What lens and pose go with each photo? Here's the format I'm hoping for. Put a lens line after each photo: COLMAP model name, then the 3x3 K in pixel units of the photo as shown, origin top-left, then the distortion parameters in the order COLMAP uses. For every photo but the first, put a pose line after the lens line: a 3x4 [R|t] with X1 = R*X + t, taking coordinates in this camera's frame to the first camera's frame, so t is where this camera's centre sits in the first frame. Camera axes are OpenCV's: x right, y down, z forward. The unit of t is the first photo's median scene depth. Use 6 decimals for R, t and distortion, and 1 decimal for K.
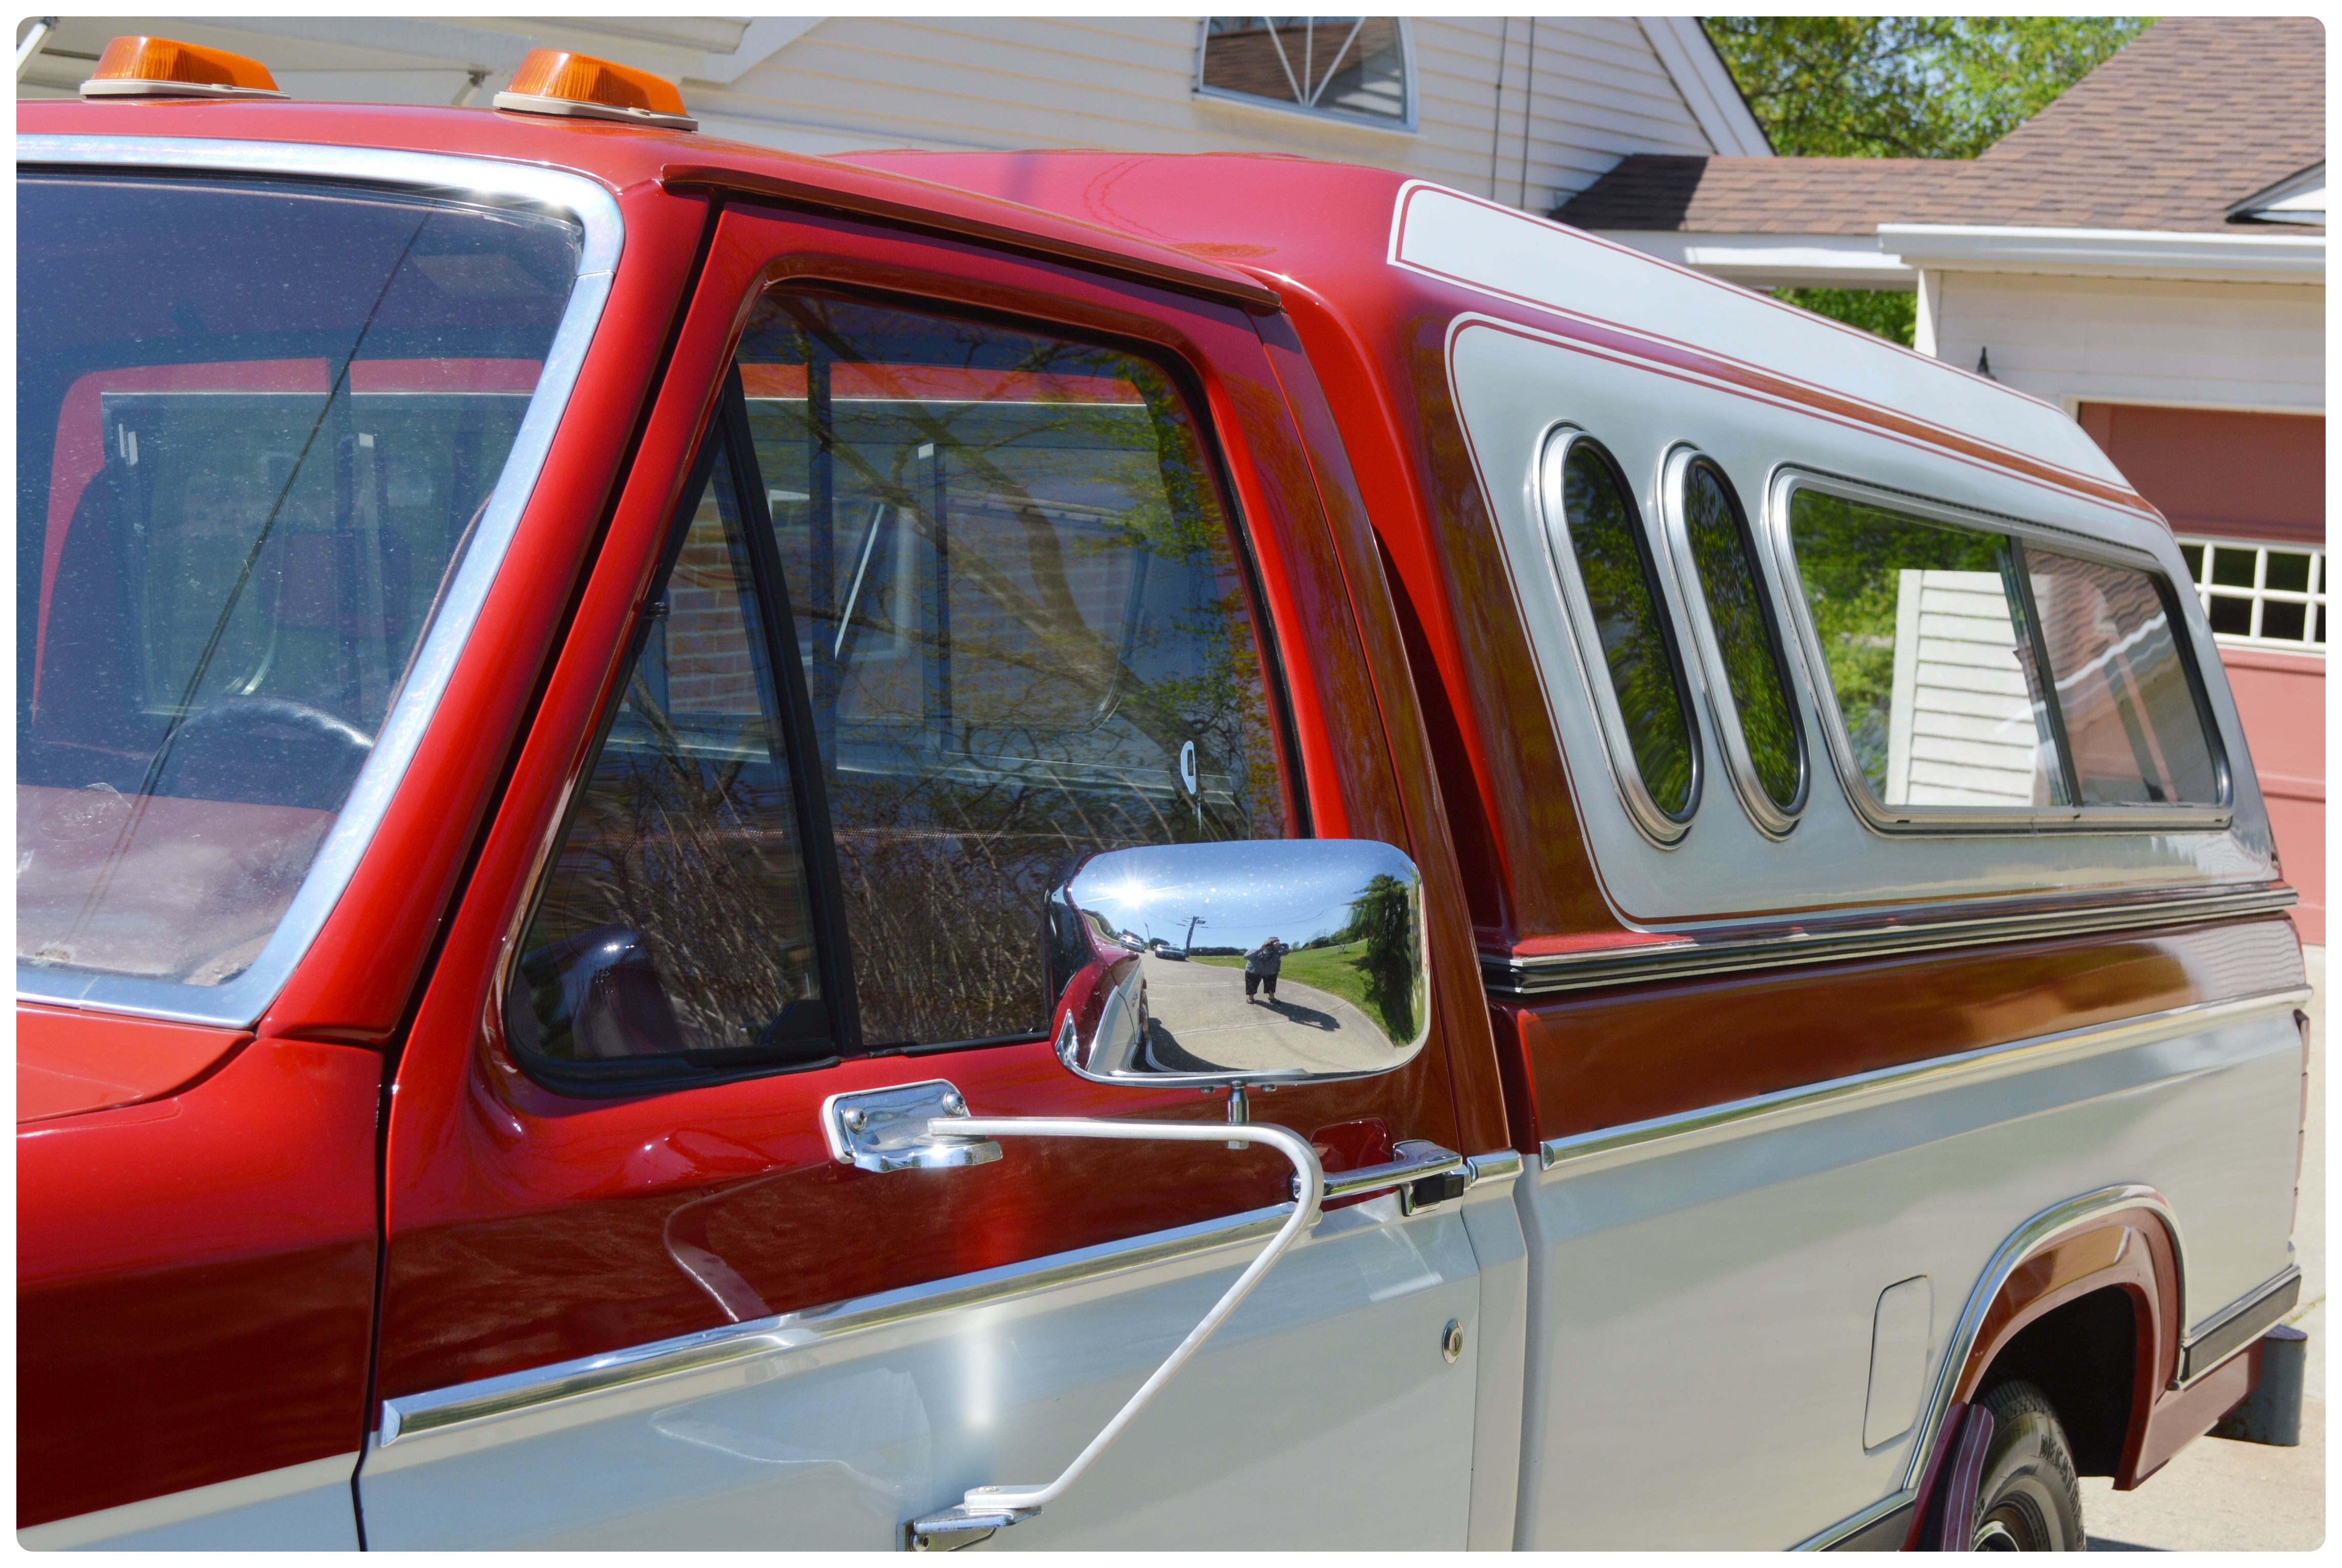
lens RADIAL K [[3450.1, 0, 1171.0], [0, 3450.1, 784.0], [0, 0, 1]] dist [-0.009162, -0.020423]
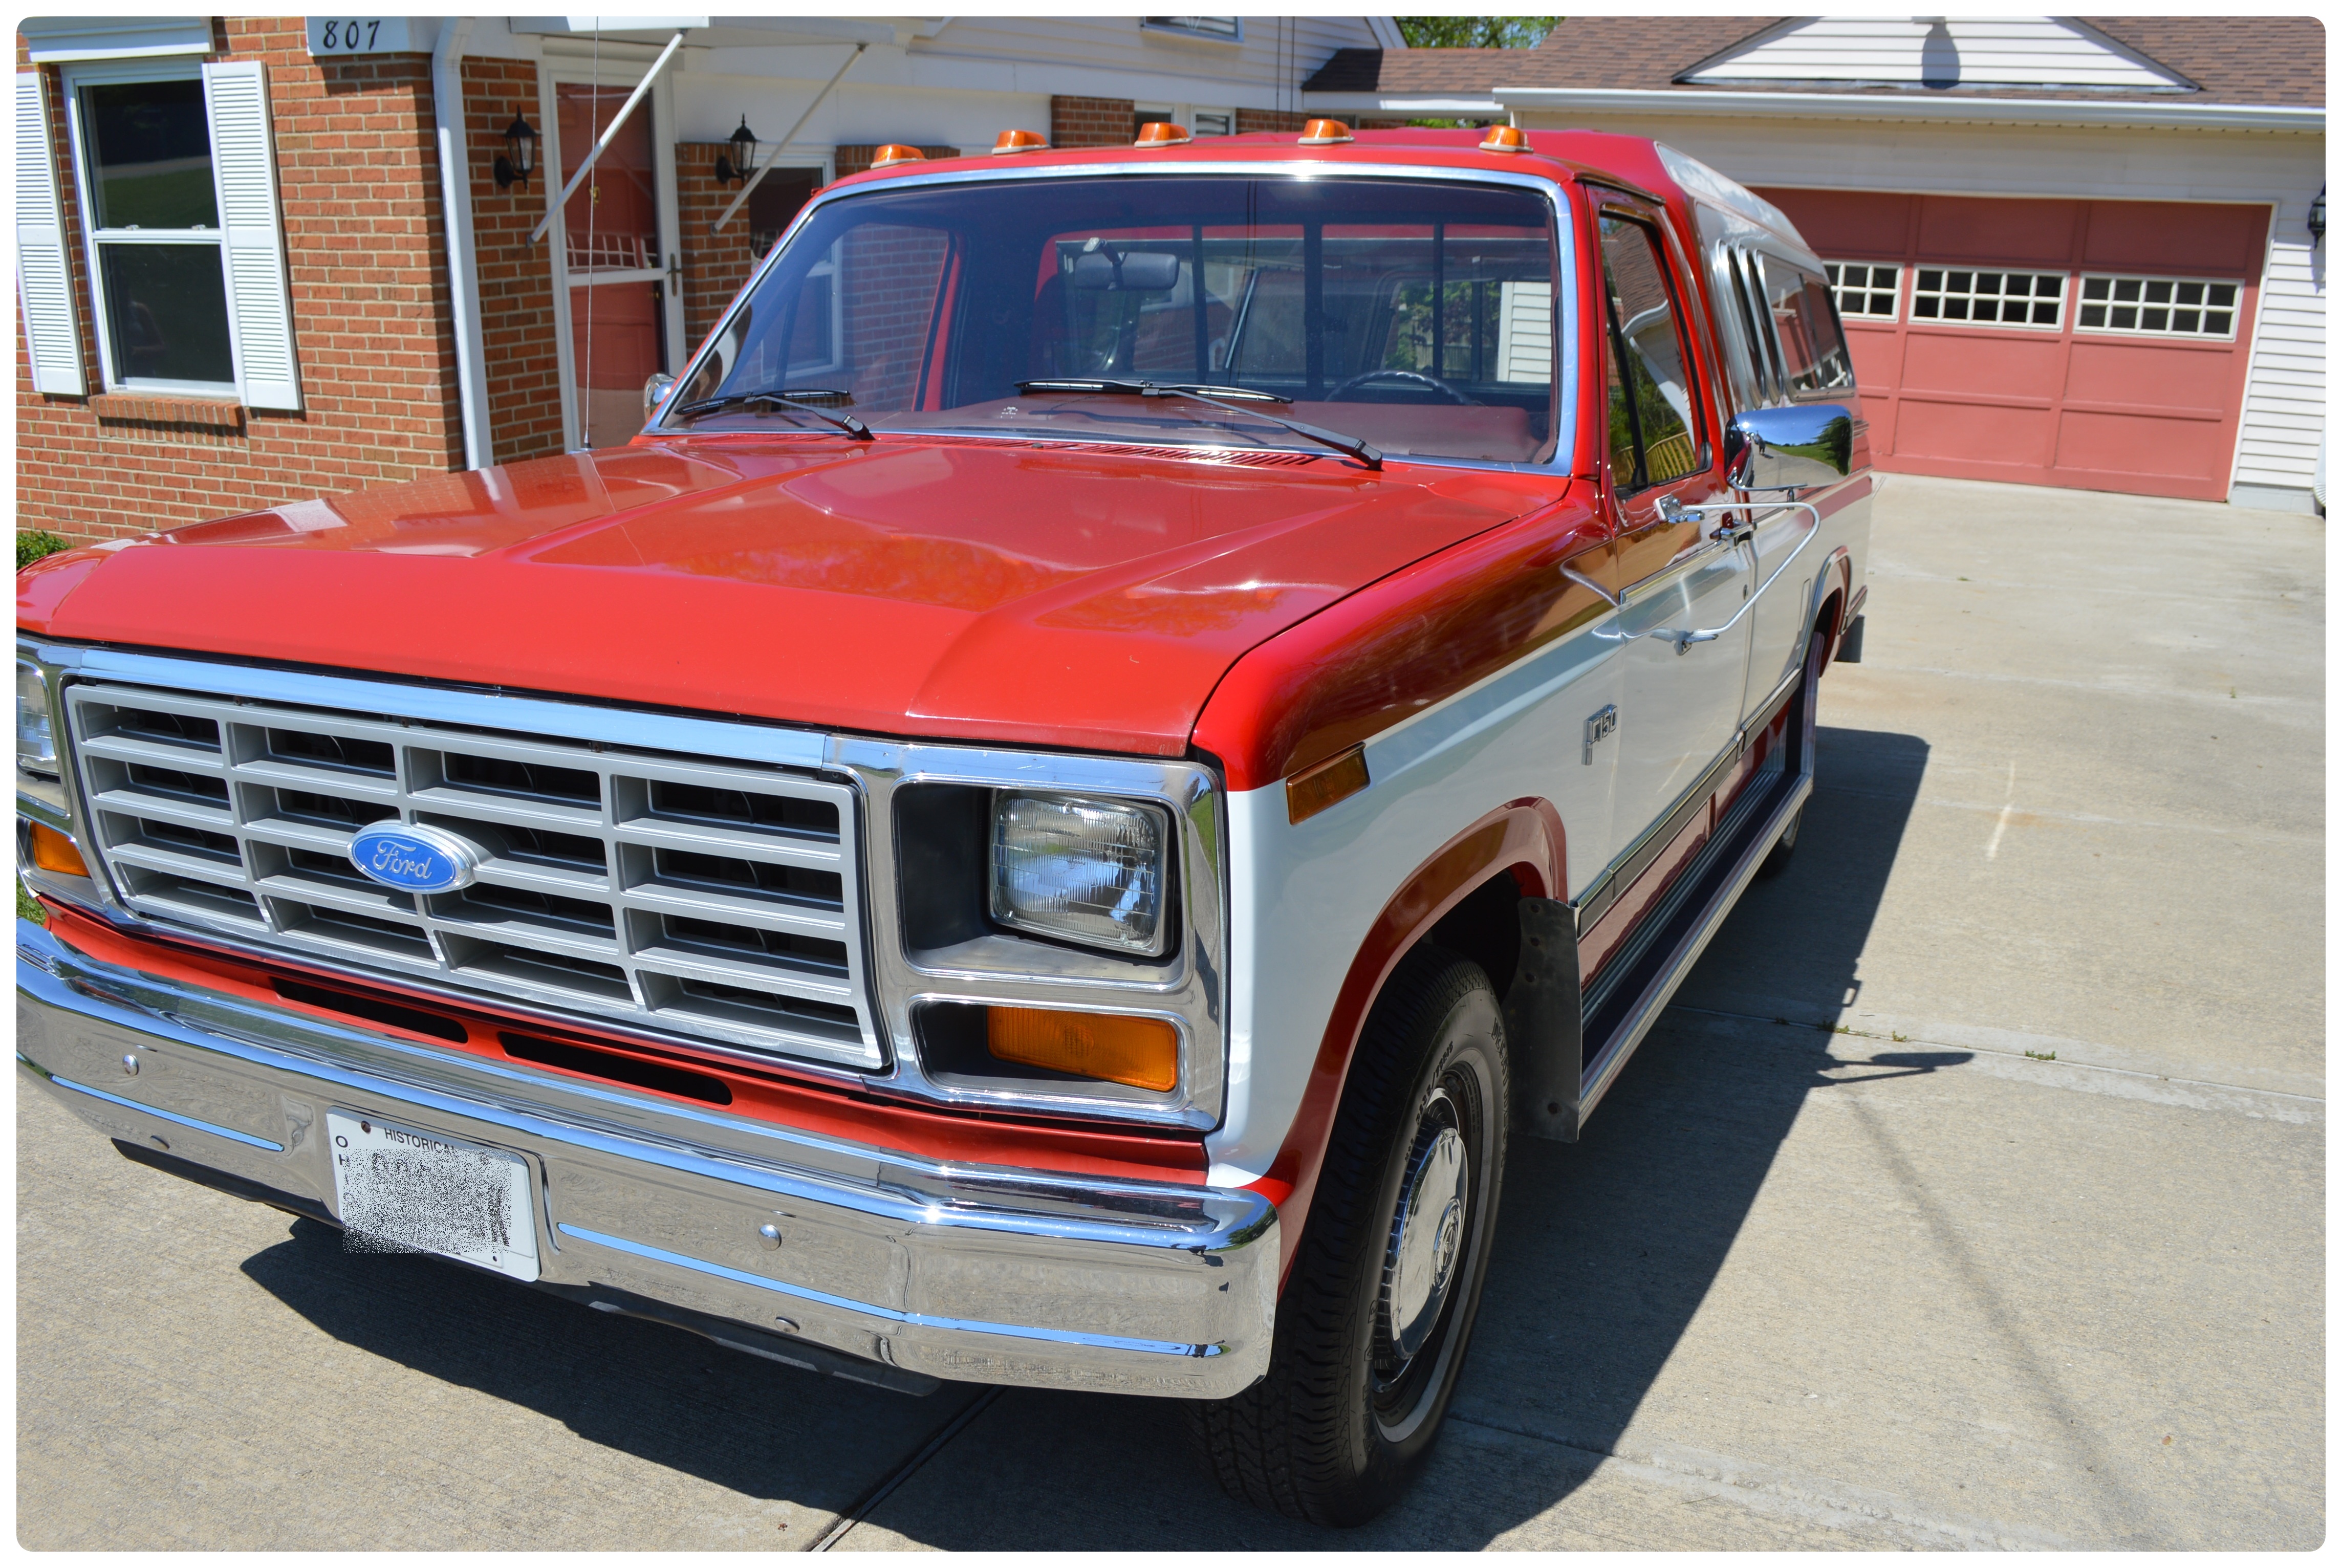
lens RADIAL K [[1945.5, 0, 1171.0], [0, 1945.5, 784.0], [0, 0, 1]] dist [-0.078516, 0.004862]
pose [[0.993119, -0.066774, 0.096212, -0.661135], [0.046904, 0.979545, 0.195682, -0.012693], [-0.107311, -0.189823, 0.975936, -0.594941]]
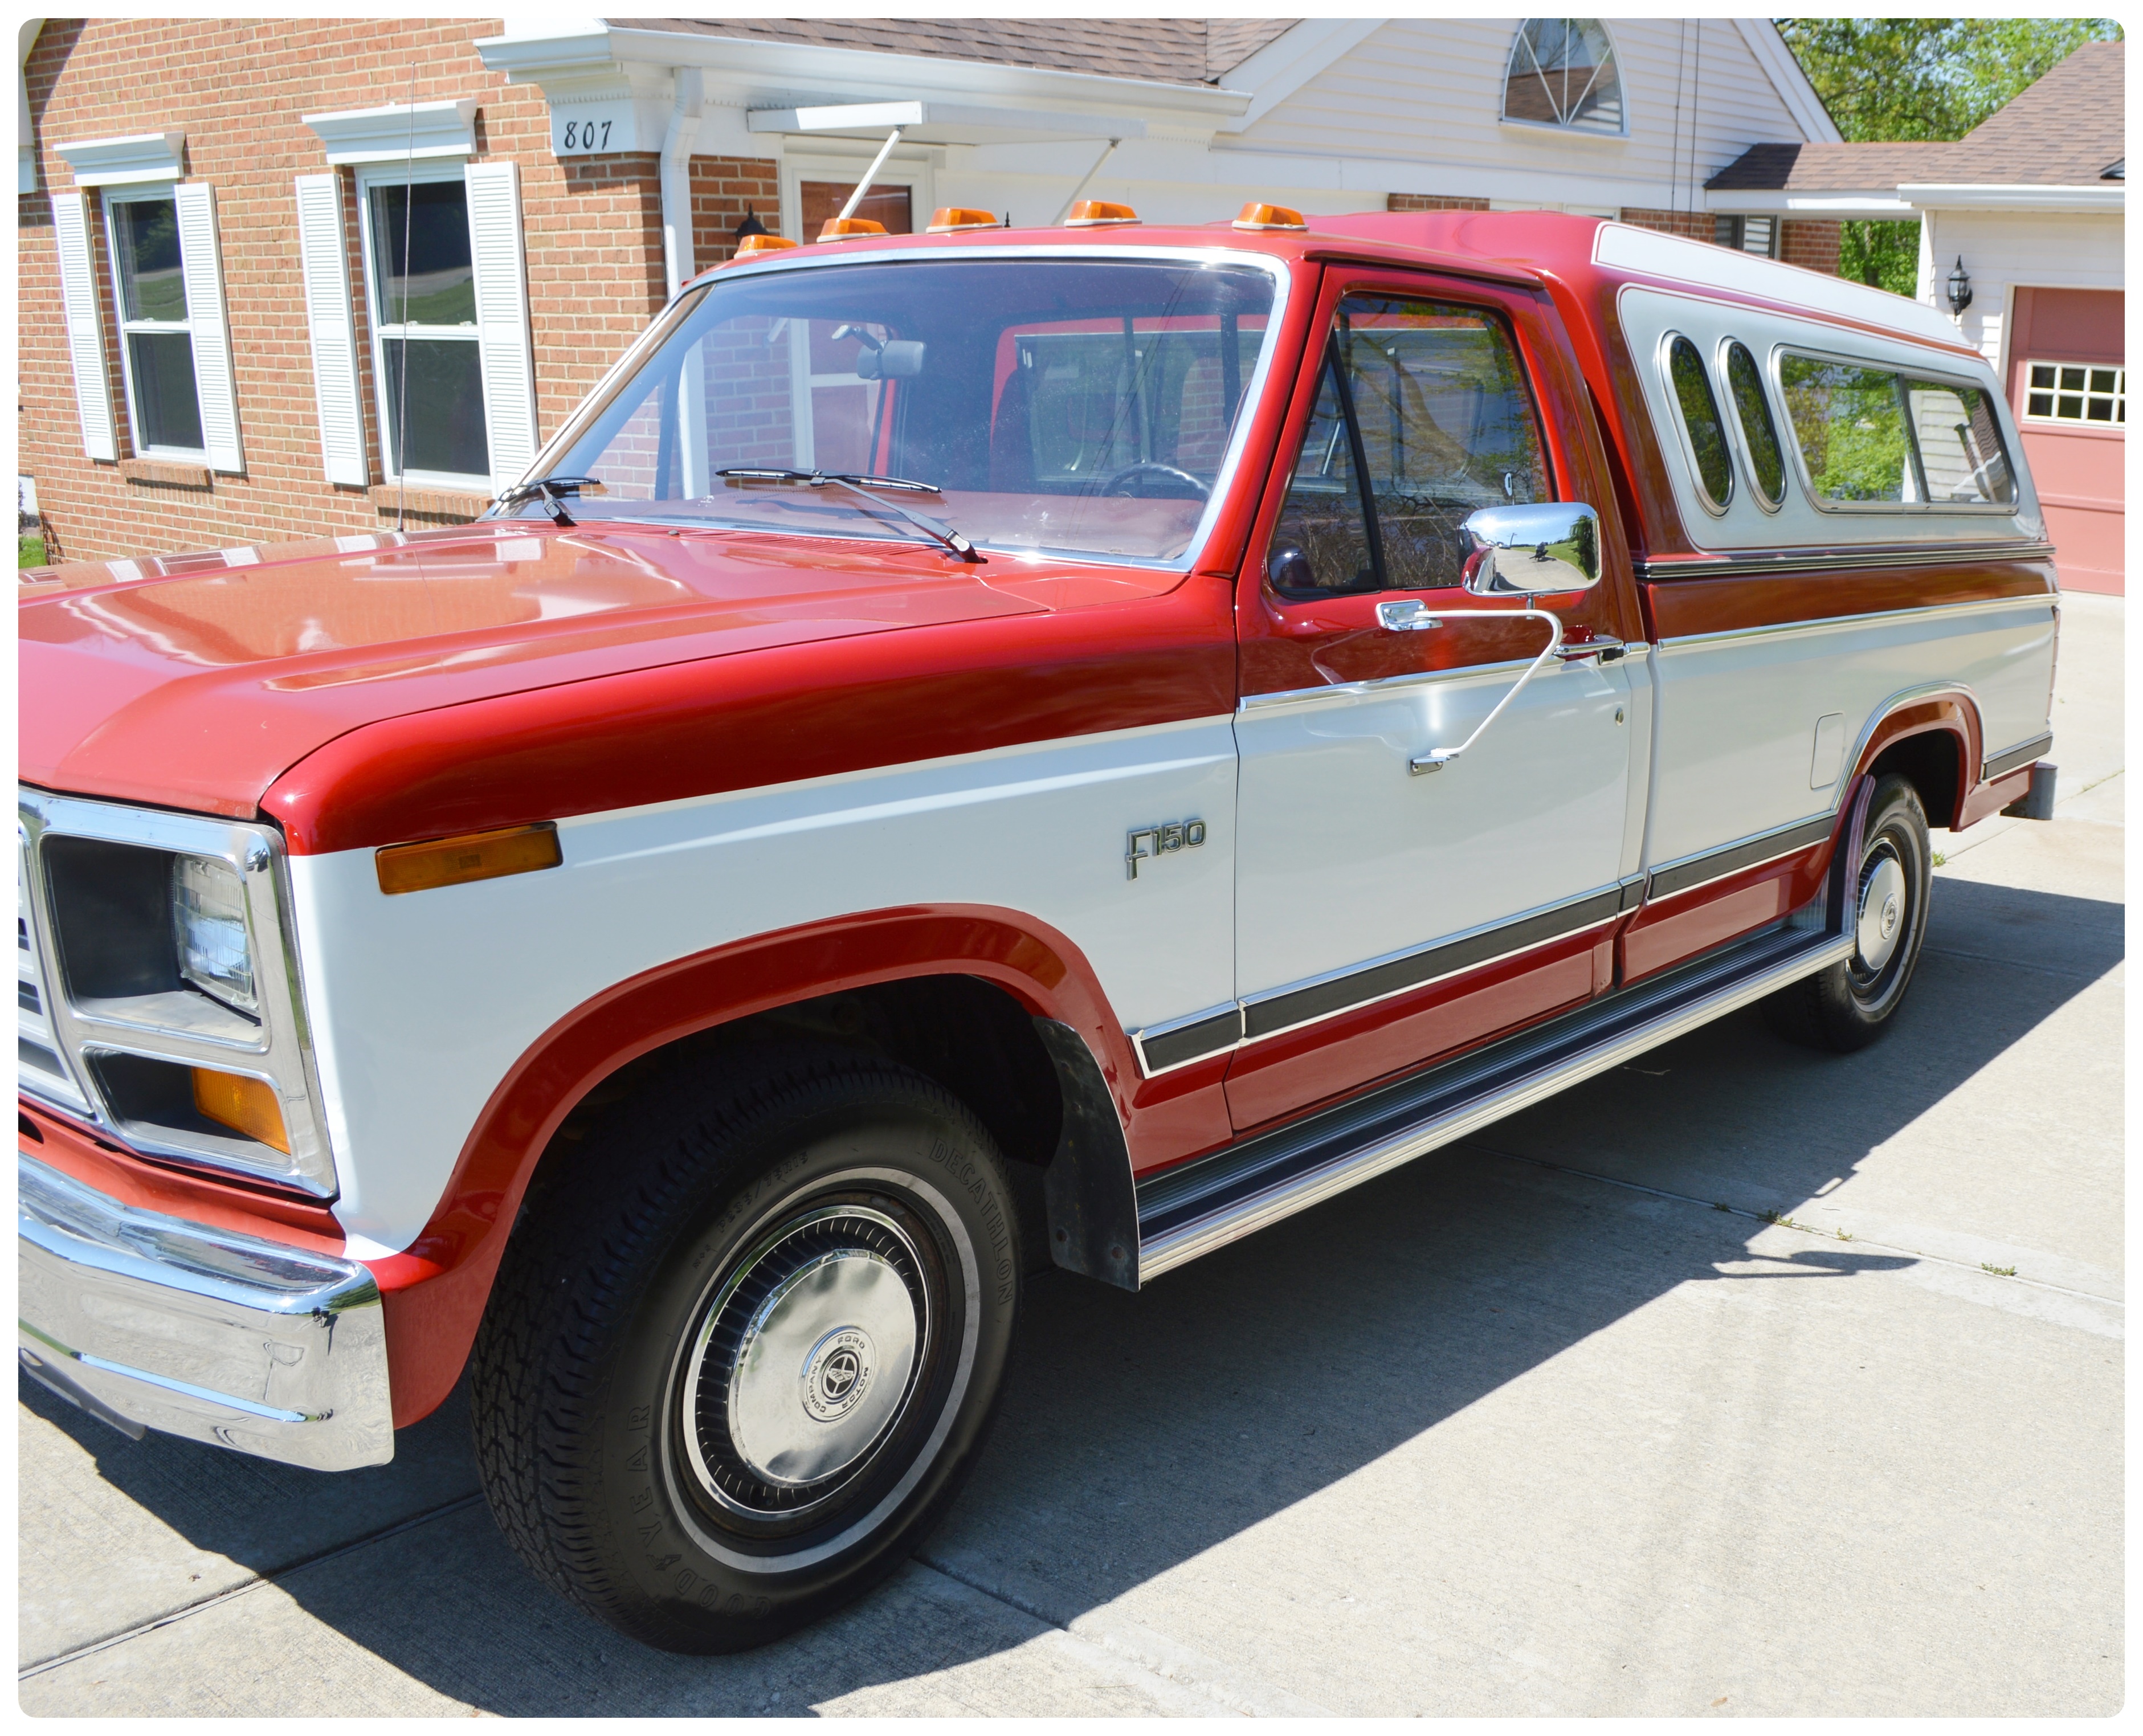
lens RADIAL K [[2088.7, 0, 1310.9], [0, 2088.7, 868.0], [0, 0, 1]] dist [-0.084374, 0.003636]
pose [[0.996044, -0.012986, -0.087905, -0.010443], [0.026824, 0.987056, 0.158118, 0.033765], [0.084713, -0.159850, 0.983500, -0.619323]]
